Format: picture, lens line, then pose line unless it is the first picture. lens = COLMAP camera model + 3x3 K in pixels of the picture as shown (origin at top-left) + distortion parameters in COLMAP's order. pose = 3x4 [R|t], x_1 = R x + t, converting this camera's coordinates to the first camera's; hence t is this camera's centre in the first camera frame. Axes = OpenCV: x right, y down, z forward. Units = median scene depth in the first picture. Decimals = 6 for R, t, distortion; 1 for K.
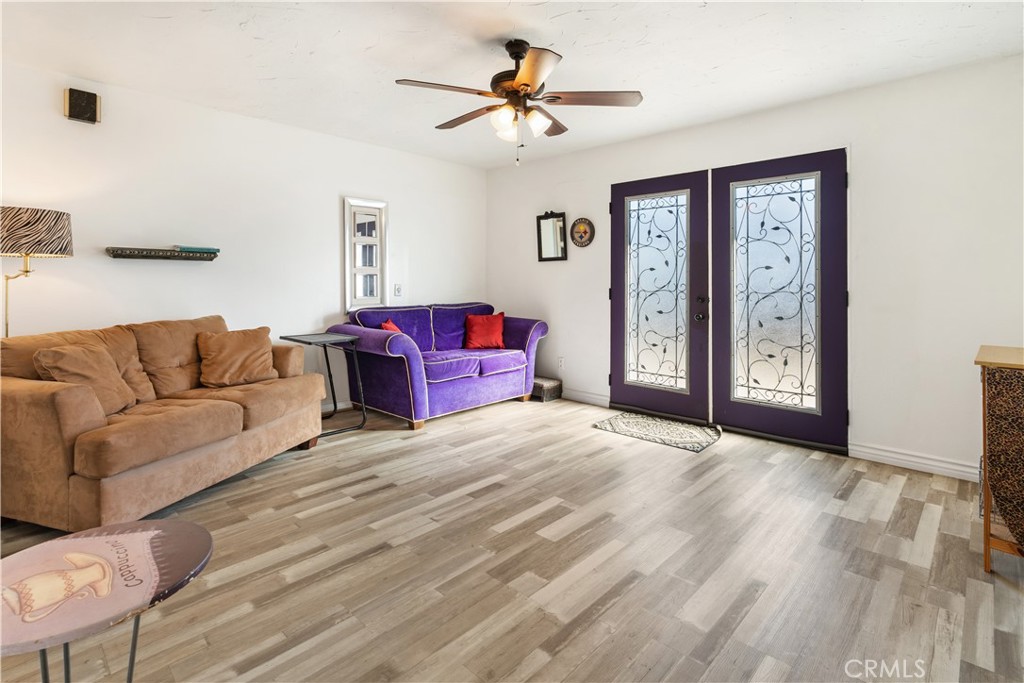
lens RADIAL K [[497.5, 0, 512.2], [0, 497.5, 335.4], [0, 0, 1]] dist [0.002098, -0.000224]
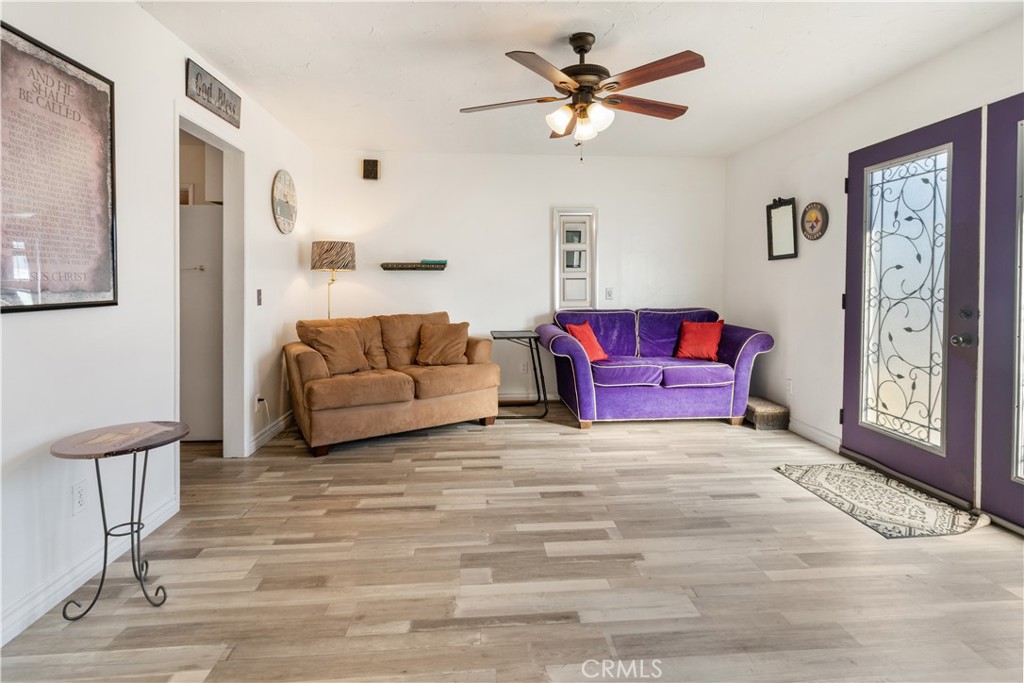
lens RADIAL K [[497.5, 0, 516.8], [0, 497.5, 344.3], [0, 0, 1]] dist [0.002098, -0.000224]
pose [[0.741130, 0.077162, -0.666913, 0.390971], [-0.068750, 0.996874, 0.038939, -0.017280], [0.667833, 0.016991, 0.744117, 0.140335]]
